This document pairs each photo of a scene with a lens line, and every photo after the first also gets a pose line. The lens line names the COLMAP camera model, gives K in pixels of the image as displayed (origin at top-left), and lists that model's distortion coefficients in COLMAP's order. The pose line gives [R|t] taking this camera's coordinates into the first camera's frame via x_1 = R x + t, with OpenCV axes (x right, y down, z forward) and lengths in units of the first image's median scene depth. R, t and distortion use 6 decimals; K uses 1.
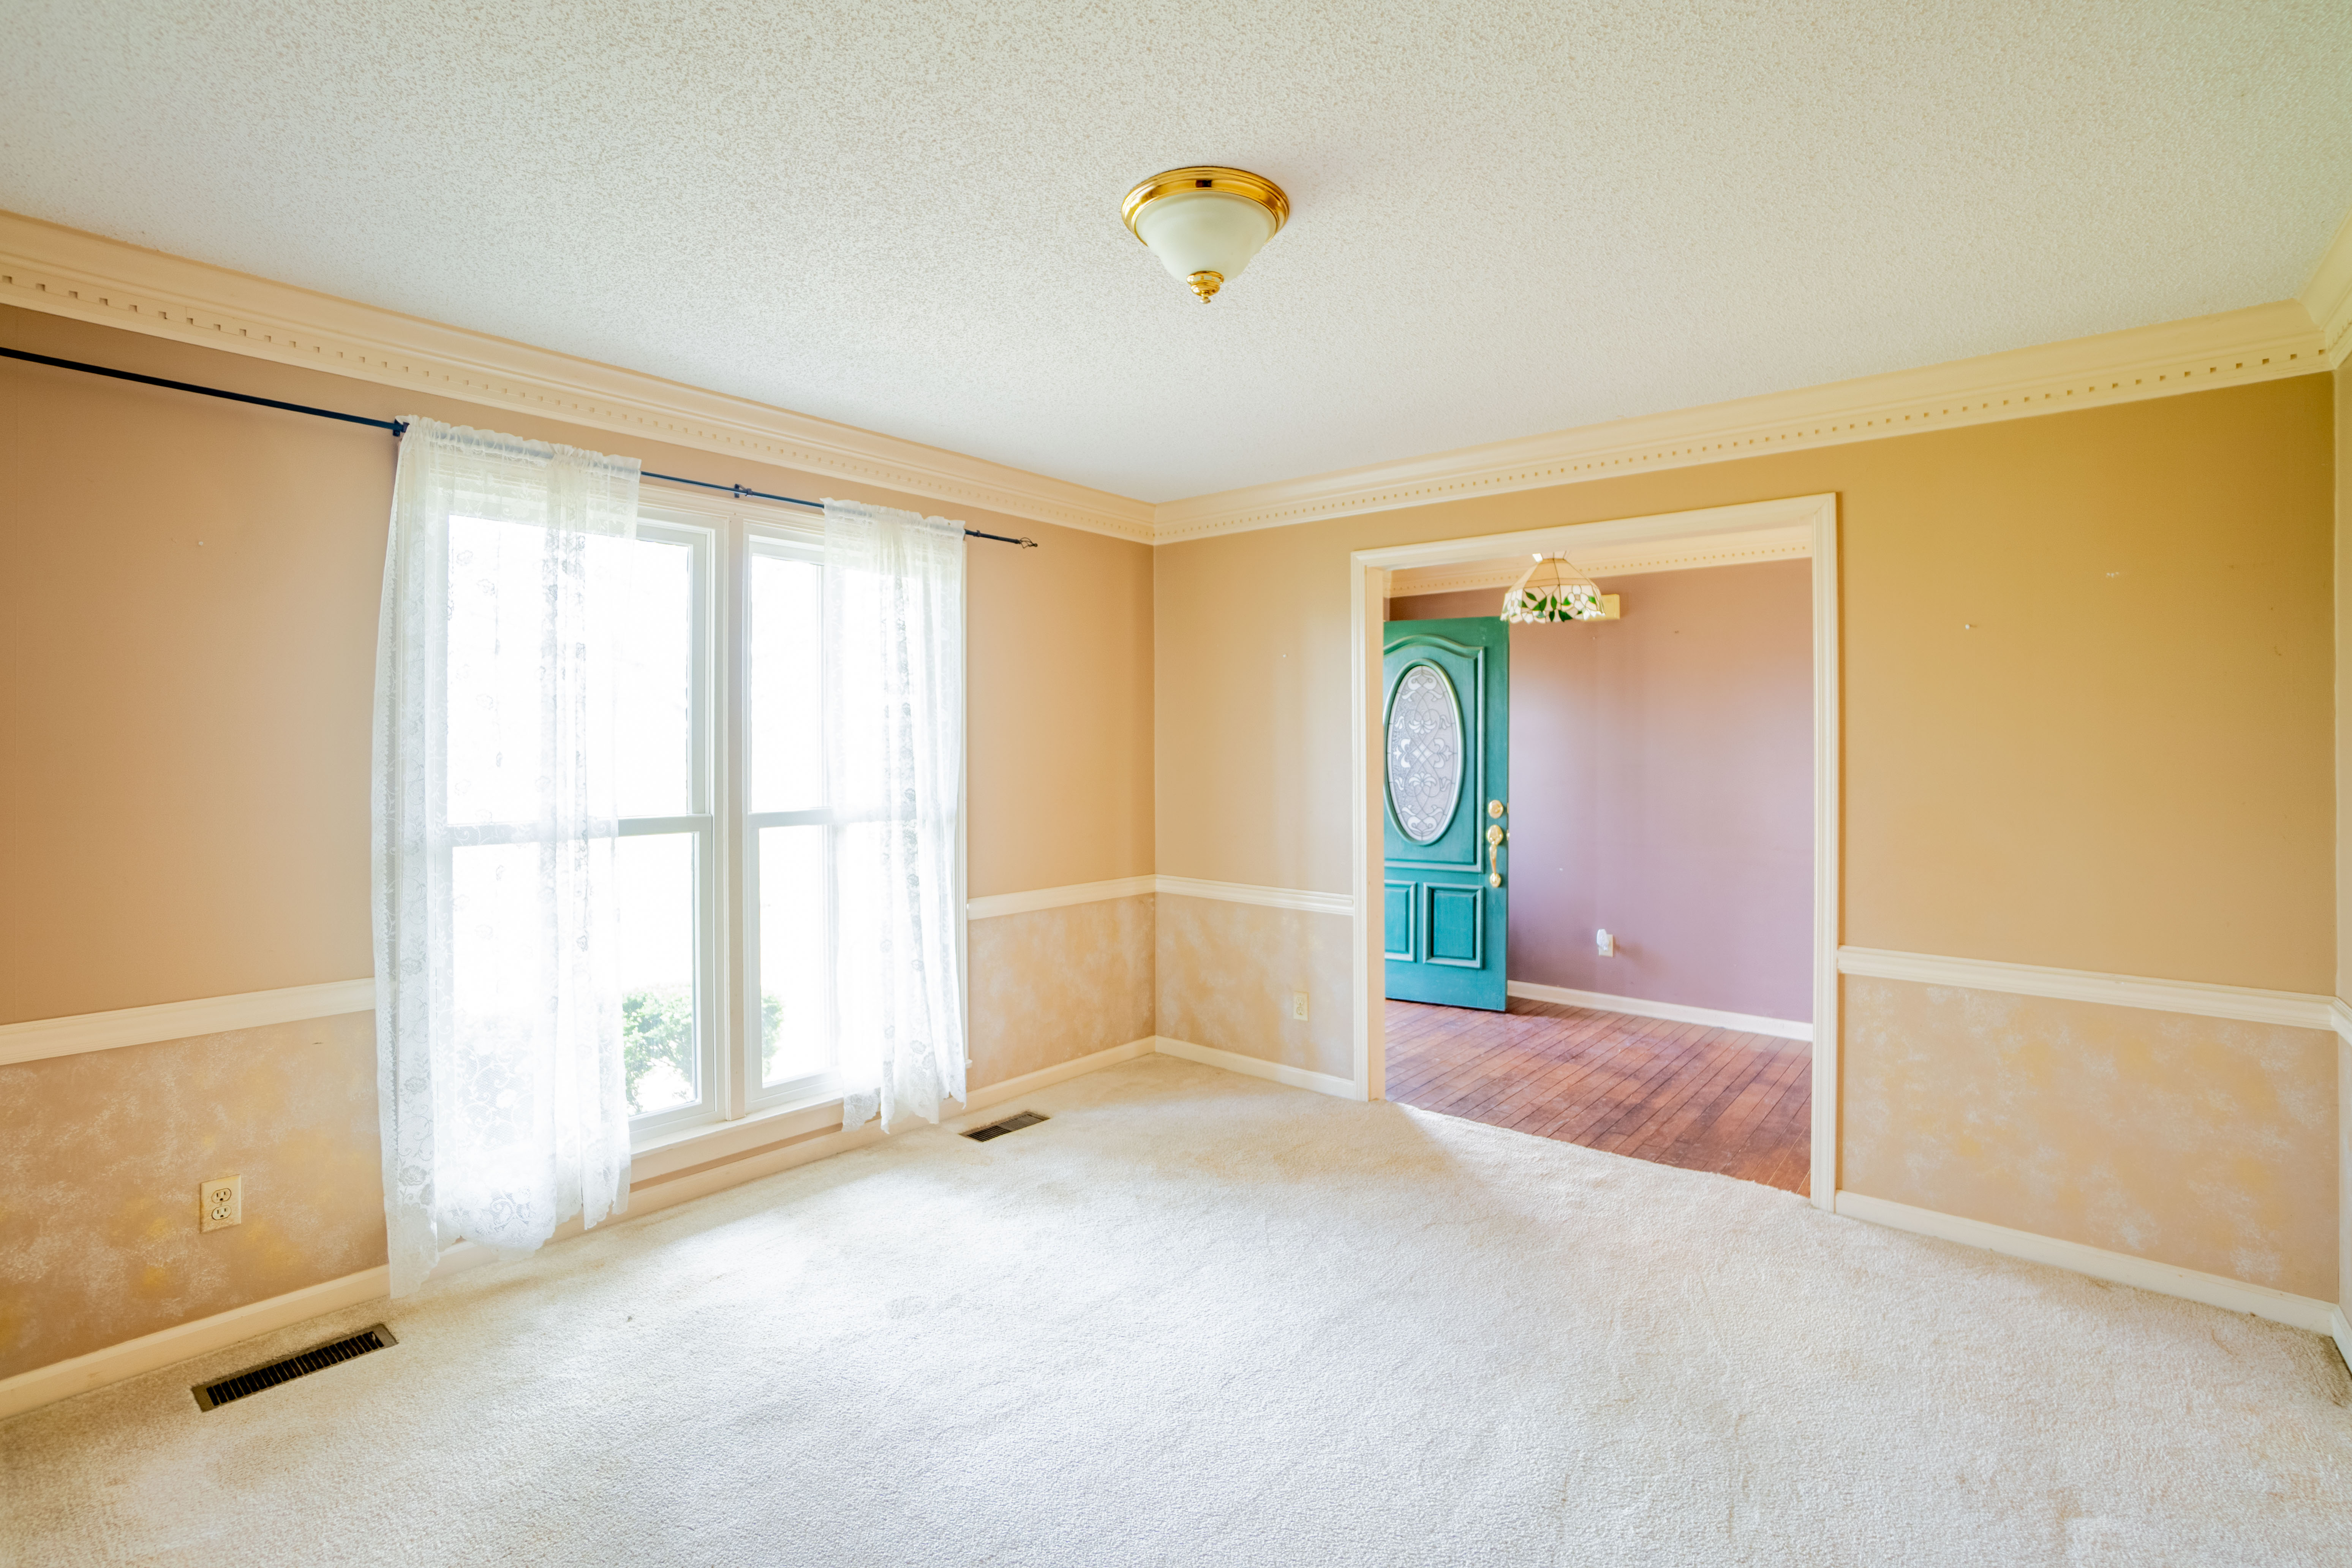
lens RADIAL K [[1064.4, 0, 1180.4], [0, 1064.4, 760.2], [0, 0, 1]] dist [-0.056413, 0.000426]
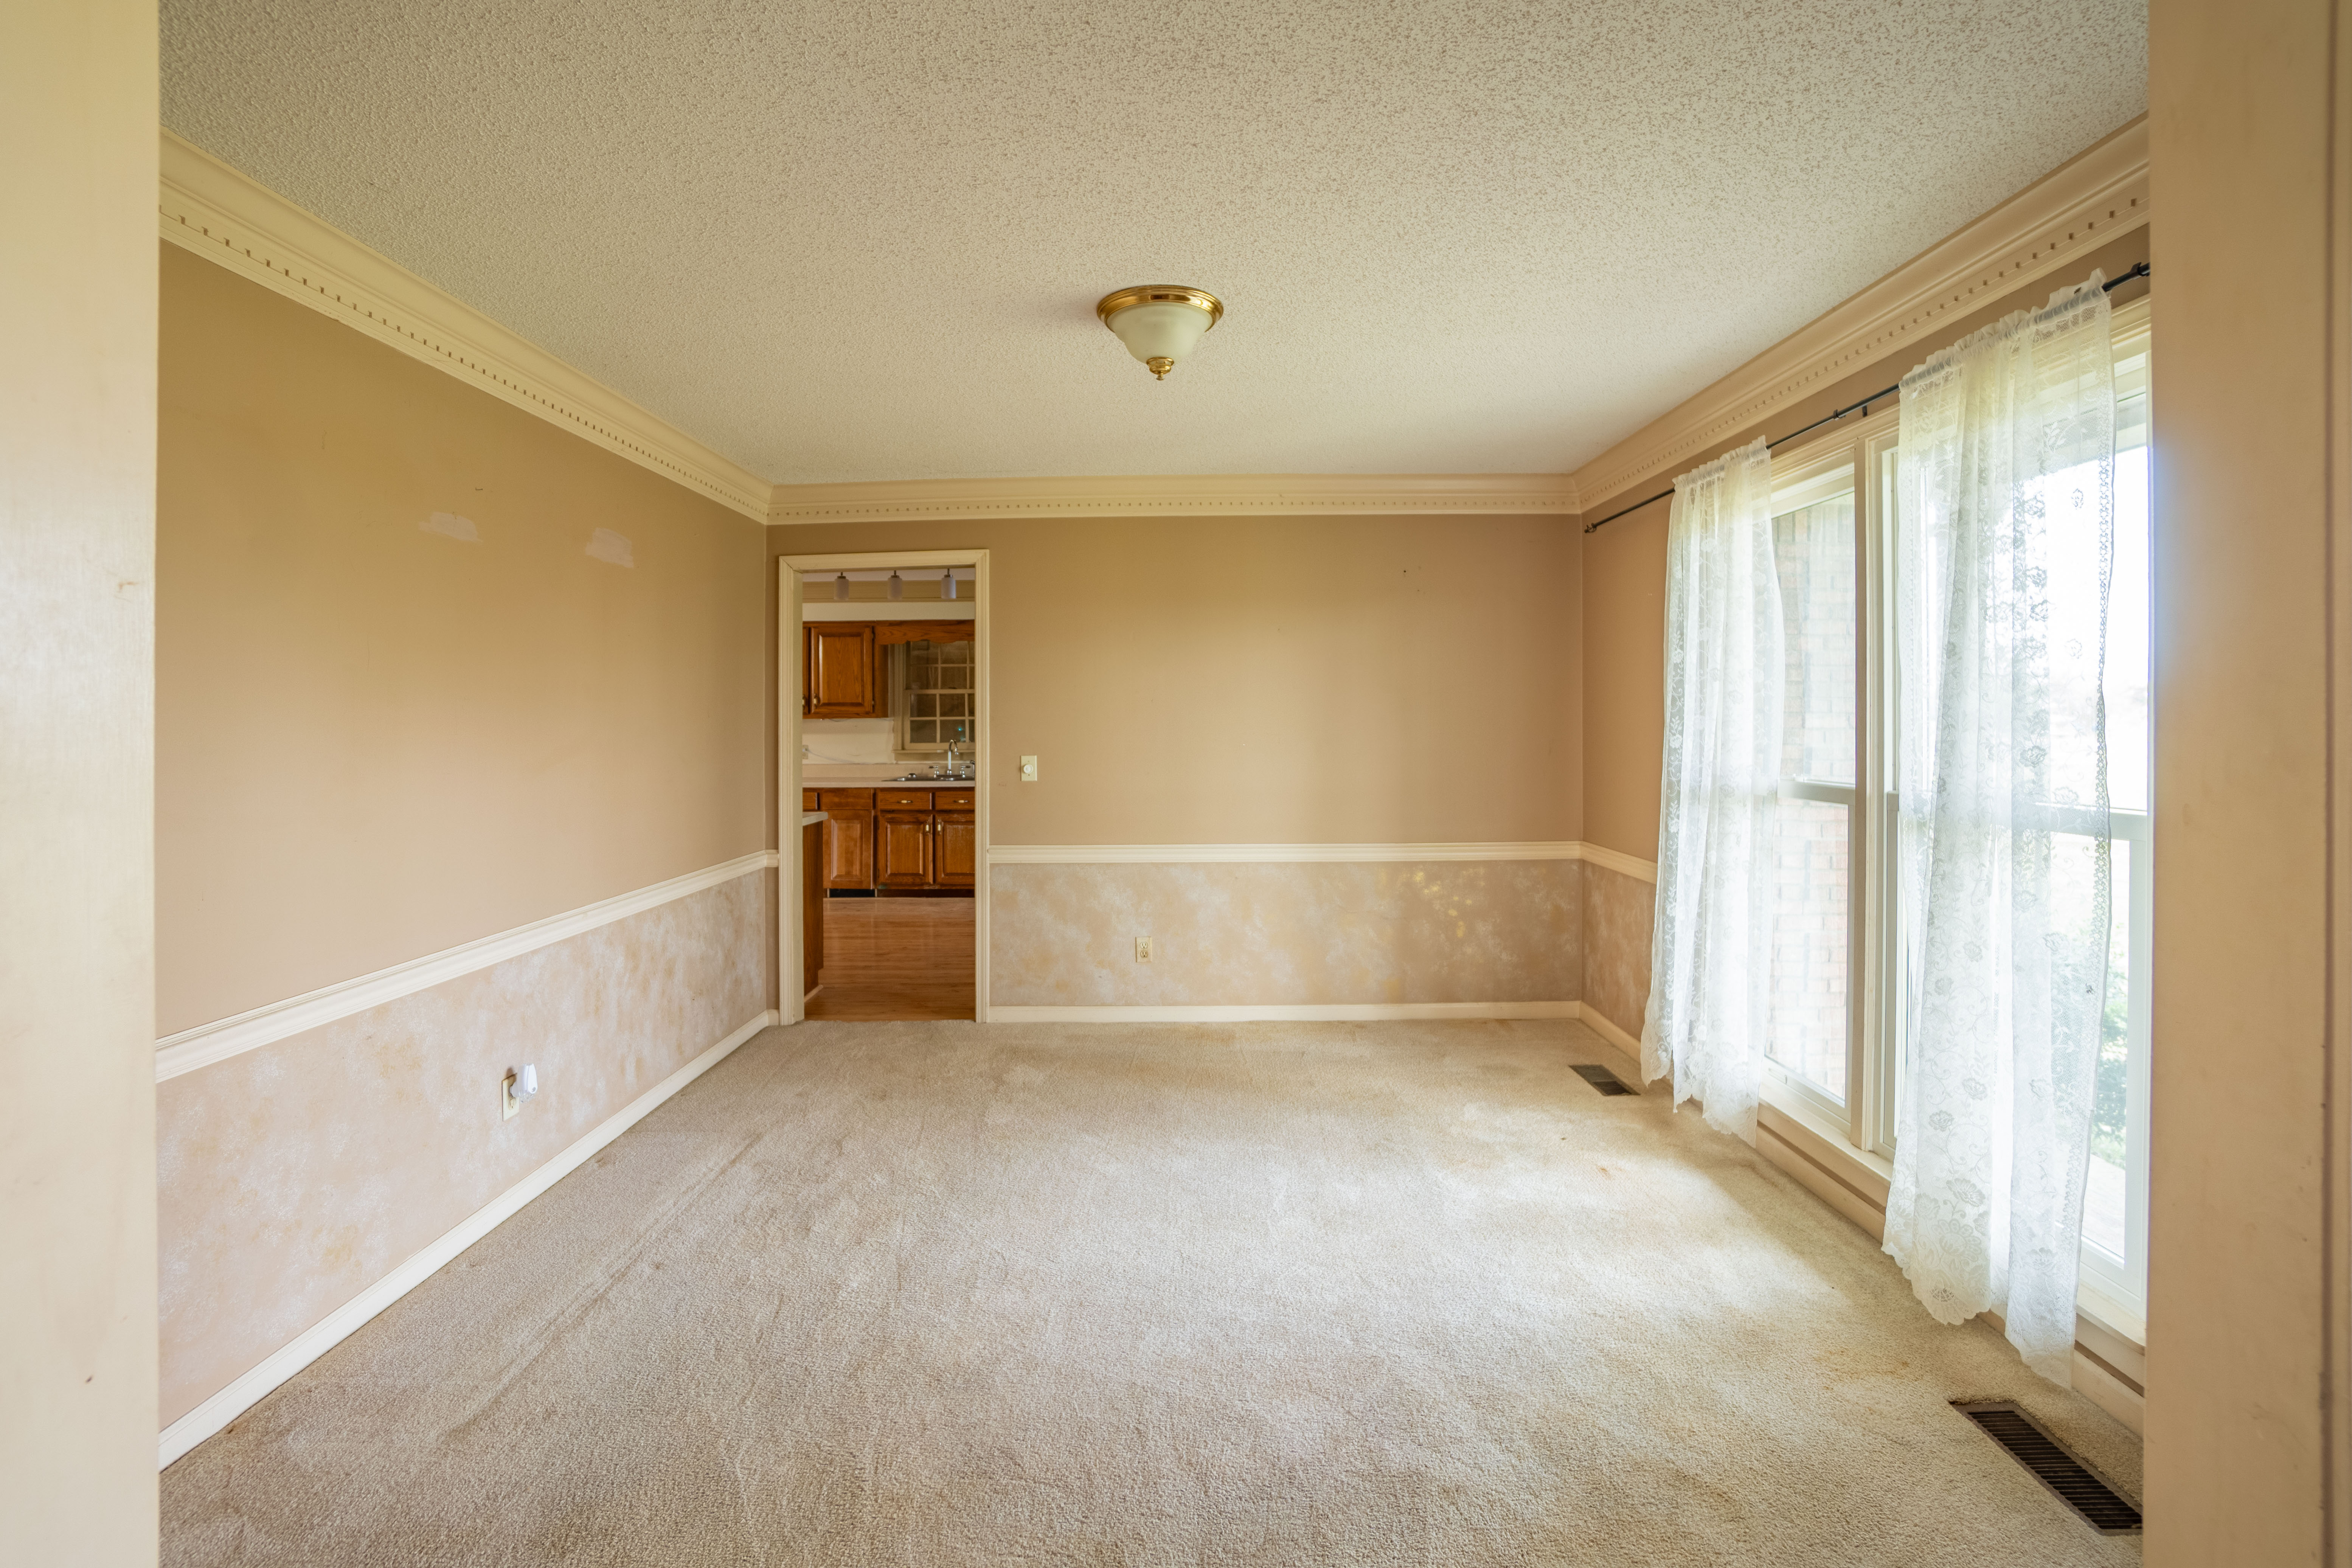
lens RADIAL K [[1064.4, 0, 1180.4], [0, 1064.4, 760.2], [0, 0, 1]] dist [-0.056413, 0.000426]
pose [[-0.771816, 0.024453, -0.635375, 0.590856], [-0.004725, 0.999012, 0.044188, -0.008281], [0.635828, 0.037107, -0.770938, 1.426598]]
